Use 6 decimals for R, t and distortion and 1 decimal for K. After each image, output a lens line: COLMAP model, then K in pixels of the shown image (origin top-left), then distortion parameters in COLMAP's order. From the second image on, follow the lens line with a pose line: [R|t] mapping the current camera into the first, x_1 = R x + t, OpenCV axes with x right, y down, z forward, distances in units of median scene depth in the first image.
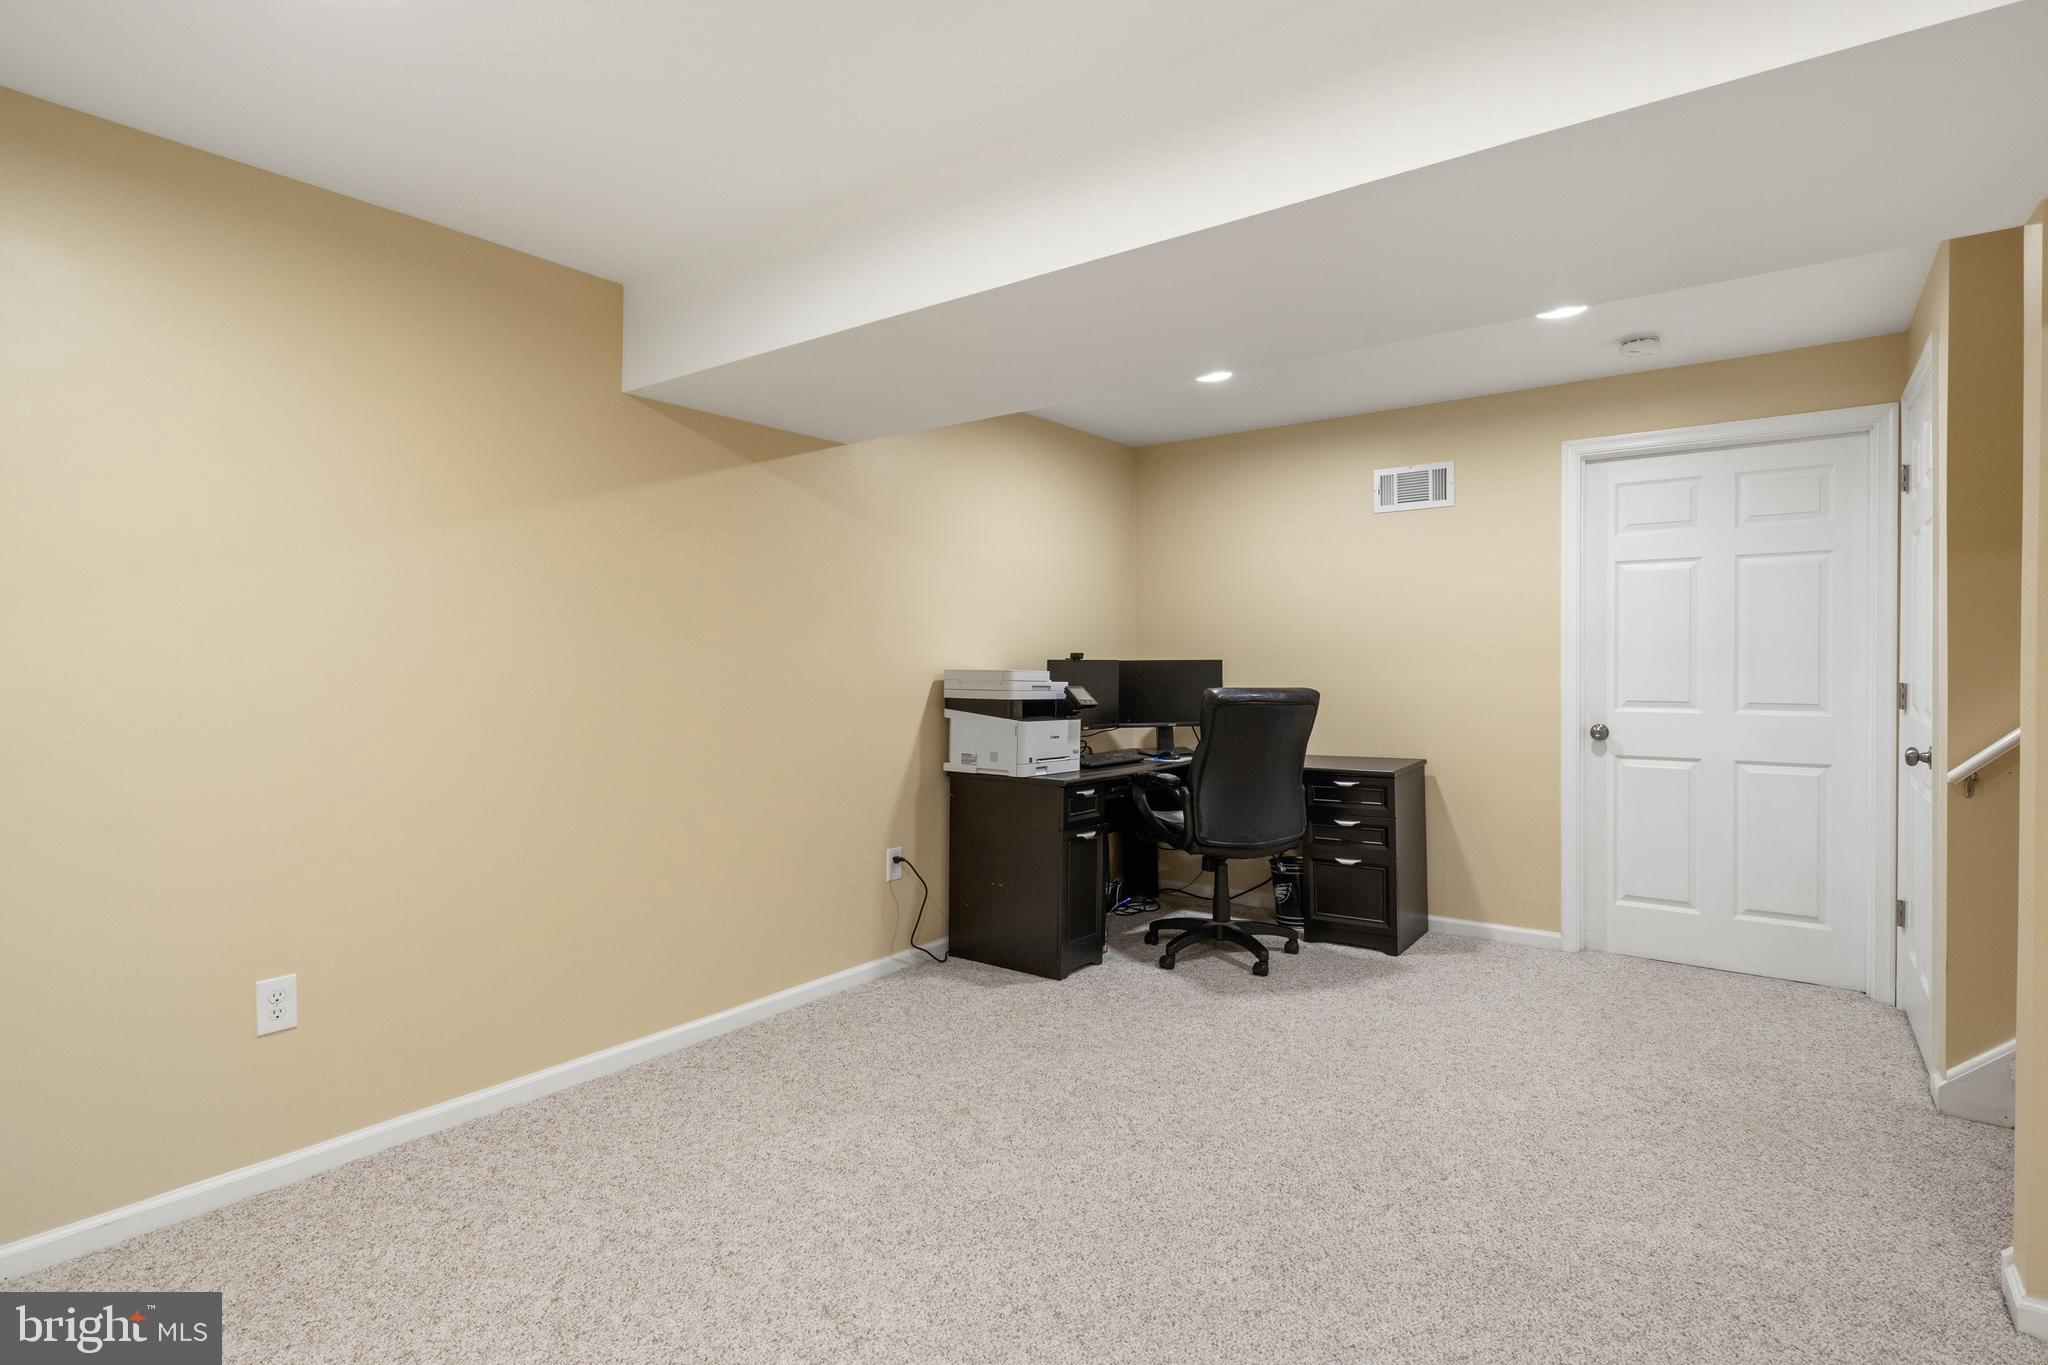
lens RADIAL K [[1014.3, 0, 1021.6], [0, 1014.3, 685.9], [0, 0, 1]] dist [-0.001977, -0.001385]
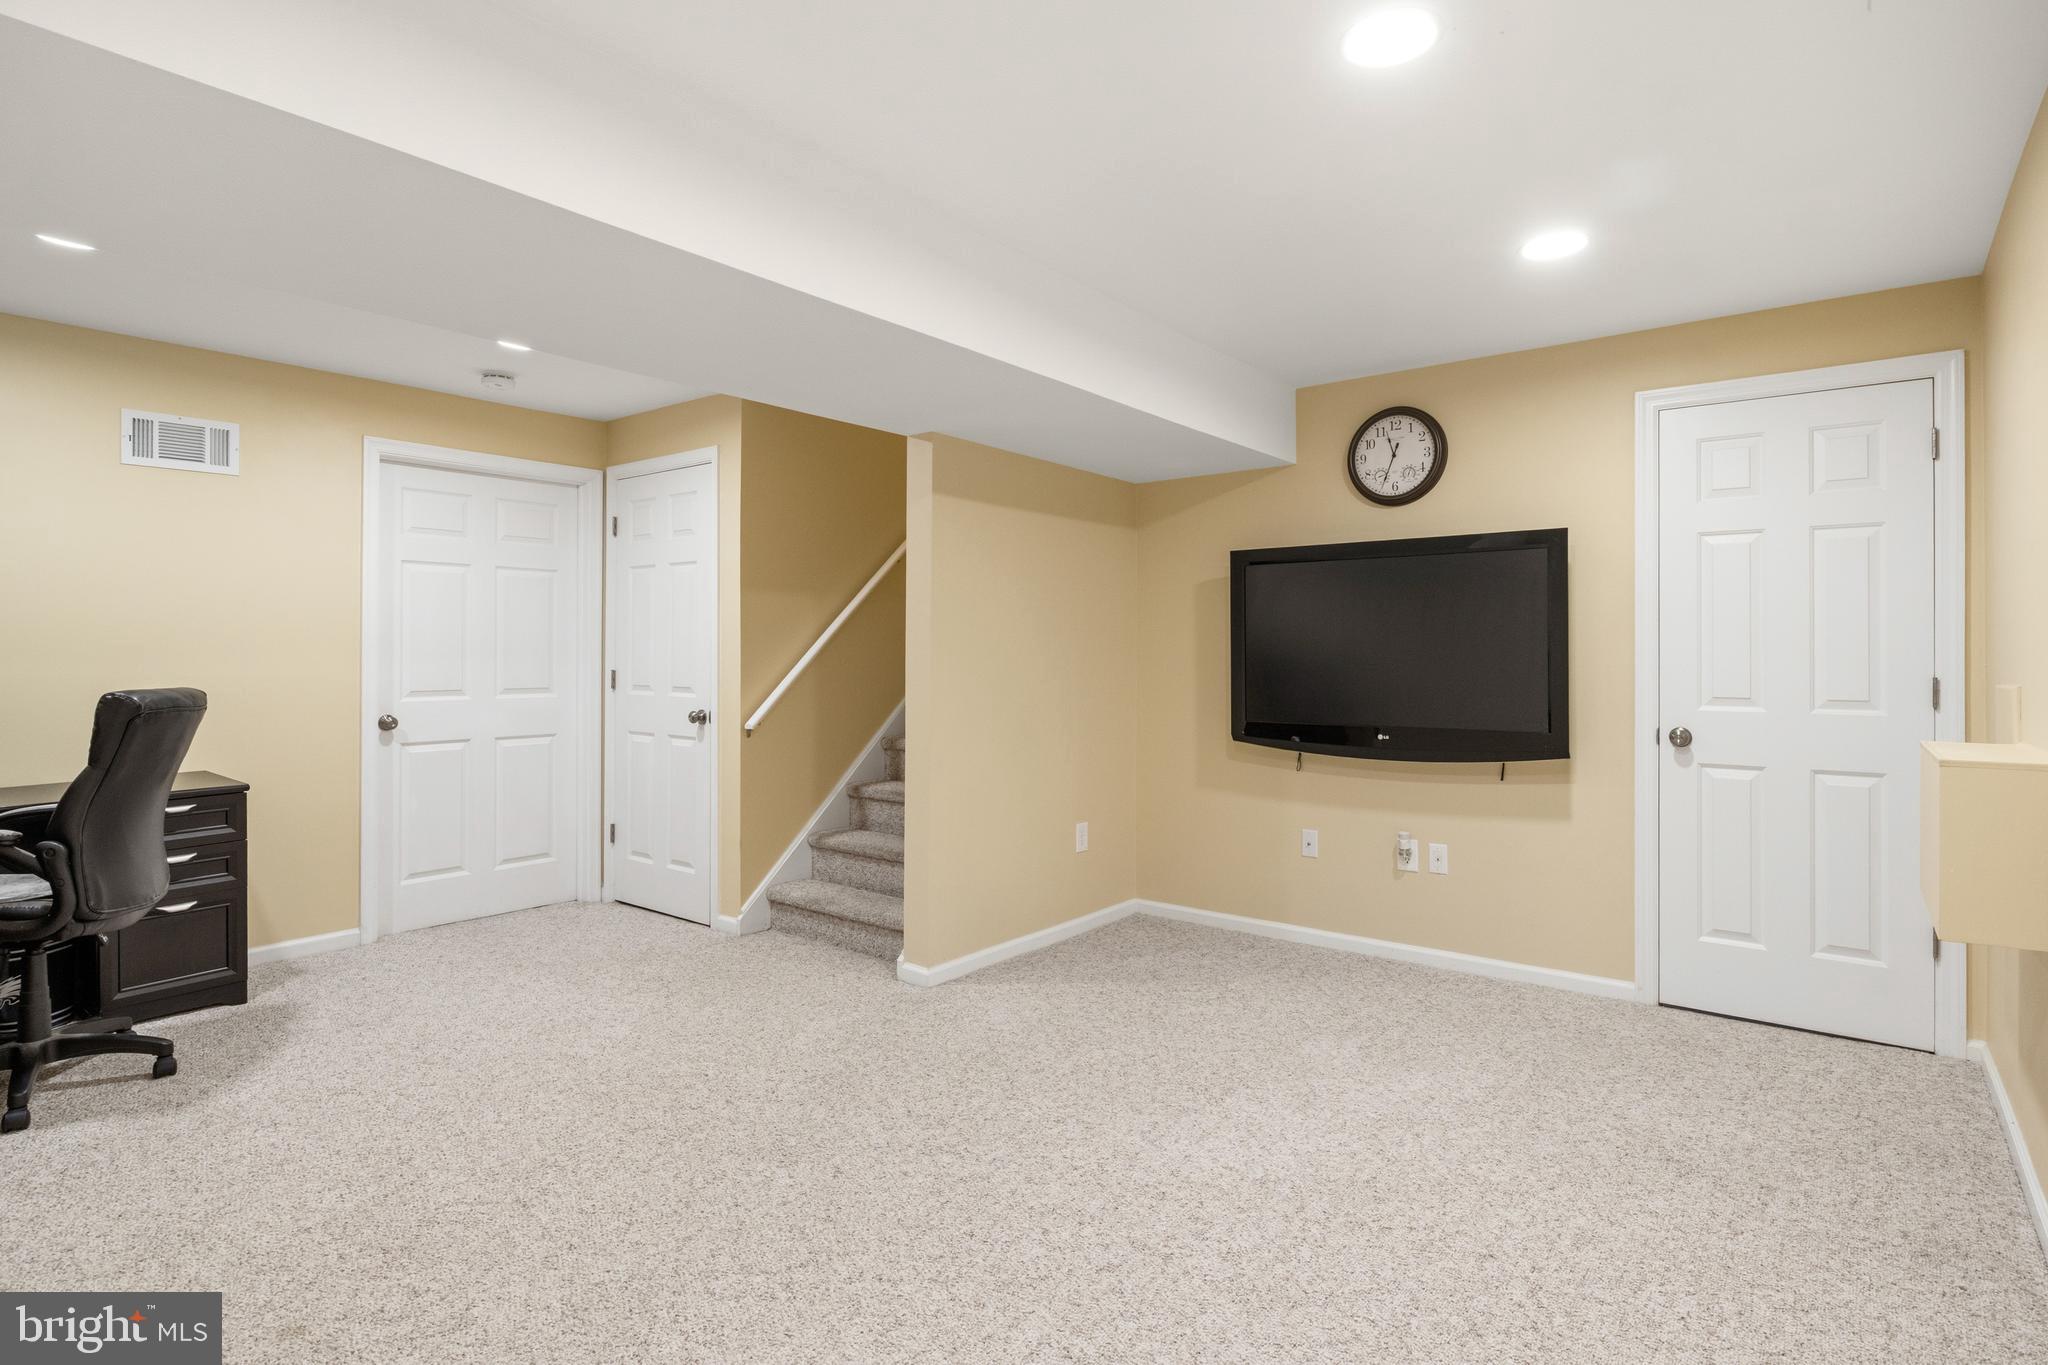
lens RADIAL K [[1041.0, 0, 1013.1], [0, 1041.0, 657.6], [0, 0, 1]] dist [-0.009845, -0.002815]
pose [[0.027062, 0.000100, 0.999634, -0.515753], [0.022816, 0.999739, -0.000717, -0.005900], [-0.999373, 0.022827, 0.027053, 0.362619]]
